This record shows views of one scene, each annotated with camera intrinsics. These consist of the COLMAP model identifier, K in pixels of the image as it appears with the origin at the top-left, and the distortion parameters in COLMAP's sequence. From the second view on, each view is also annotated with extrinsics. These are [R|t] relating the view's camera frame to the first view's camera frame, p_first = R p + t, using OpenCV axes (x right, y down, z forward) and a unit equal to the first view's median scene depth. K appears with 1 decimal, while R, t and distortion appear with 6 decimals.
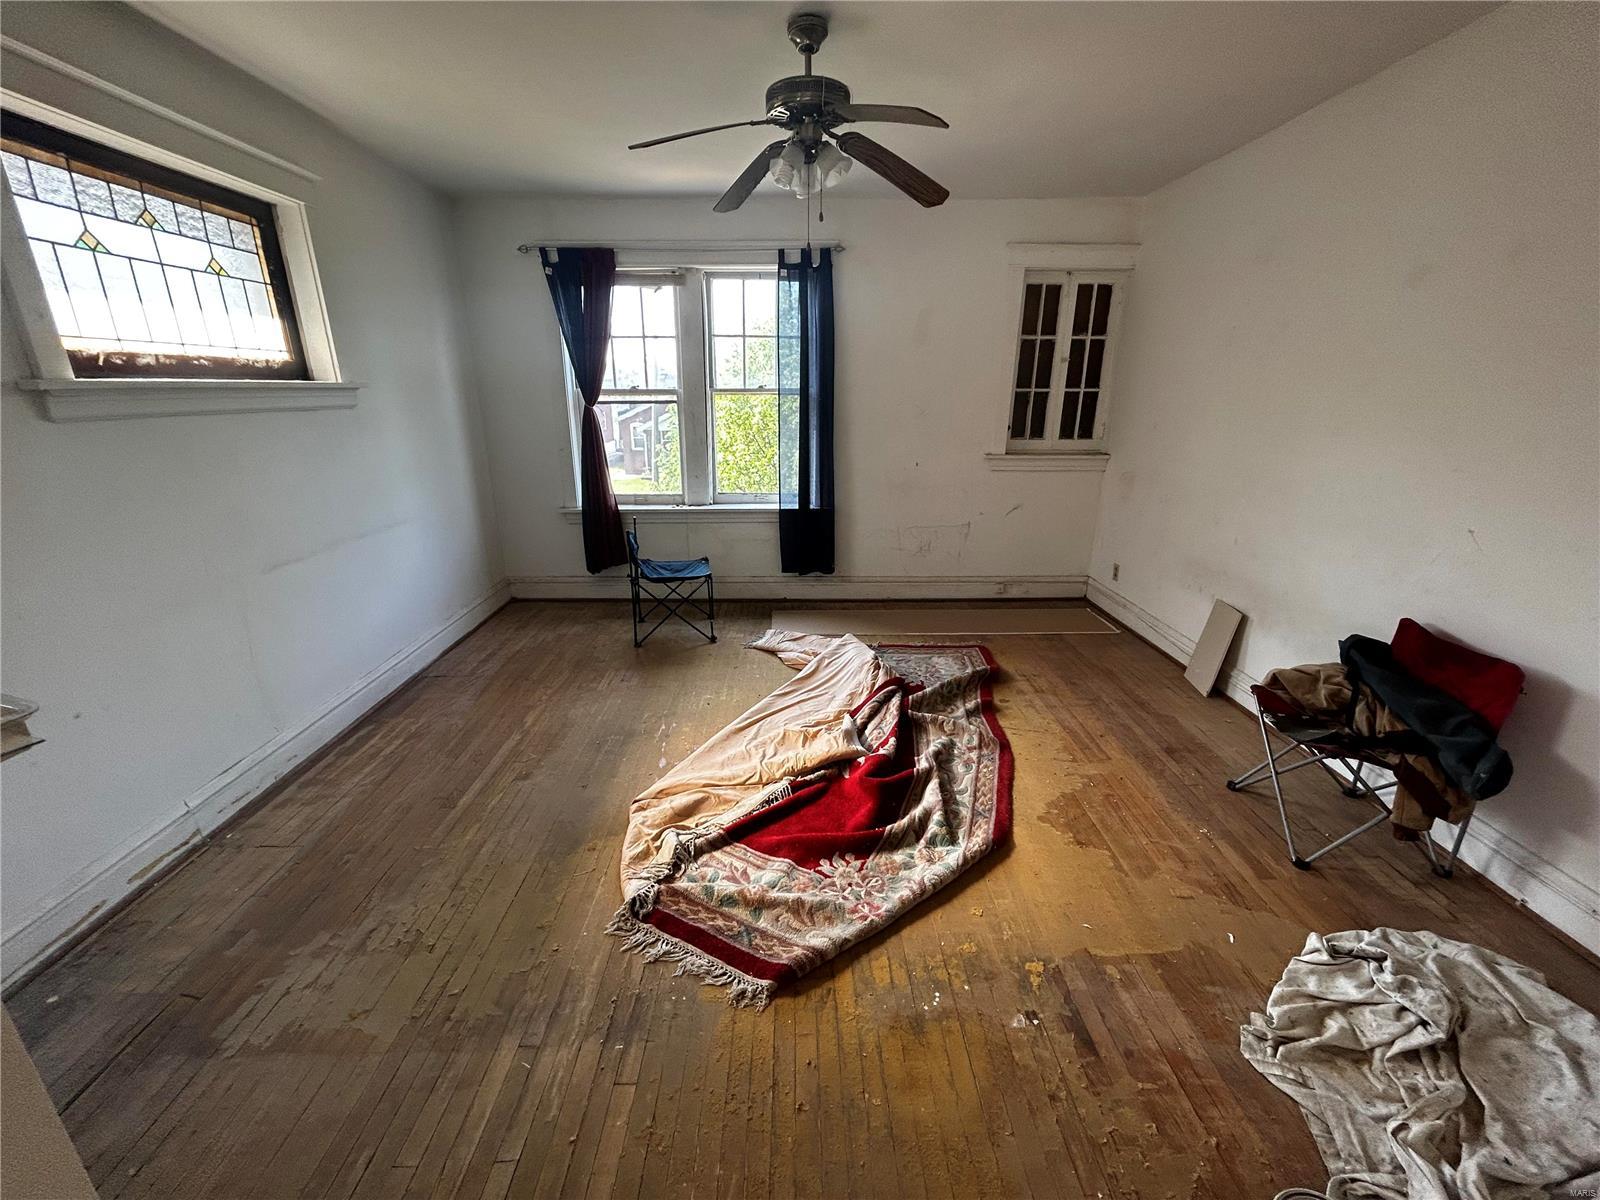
lens RADIAL K [[649.8, 0, 801.8], [0, 649.8, 601.7], [0, 0, 1]] dist [0.003248, -0.000356]
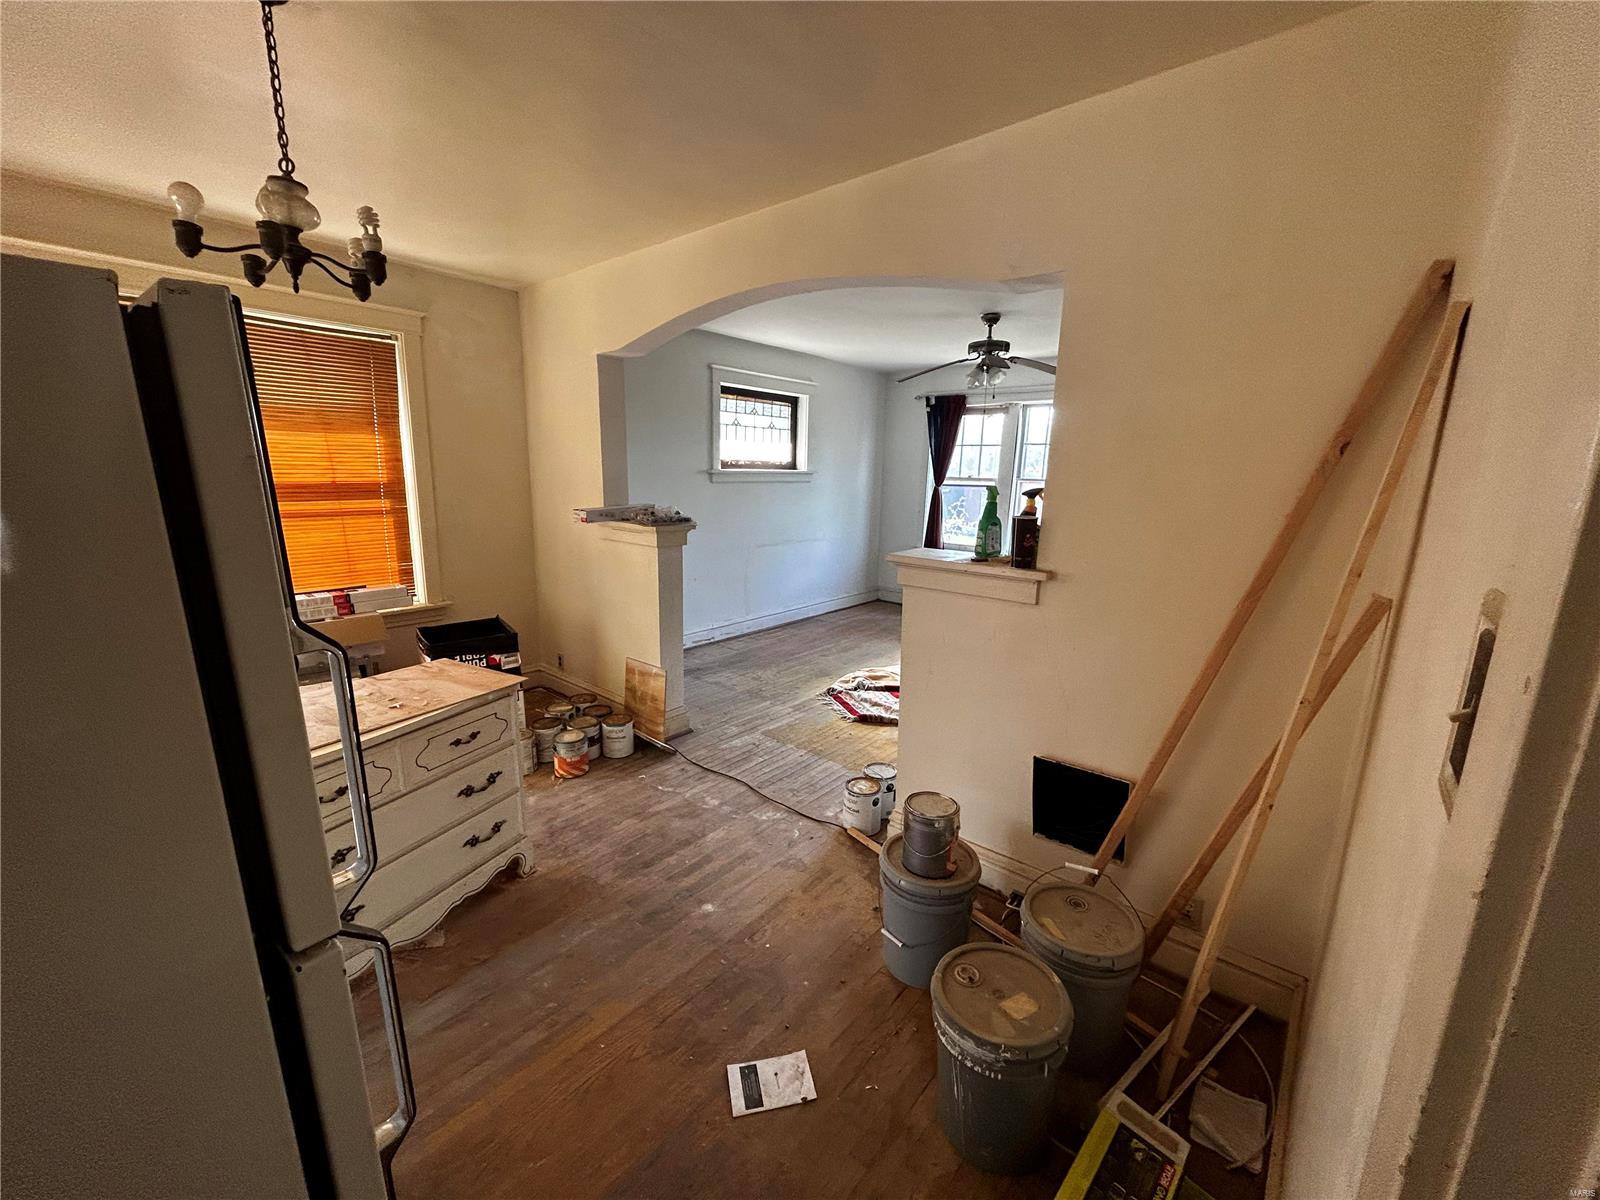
lens RADIAL K [[649.8, 0, 800.4], [0, 649.8, 604.2], [0, 0, 1]] dist [0.003248, -0.000356]
pose [[0.756165, 0.151675, -0.636560, 0.838362], [-0.225368, 0.973618, -0.035727, 0.204921], [0.614348, 0.170476, 0.770399, -0.702120]]
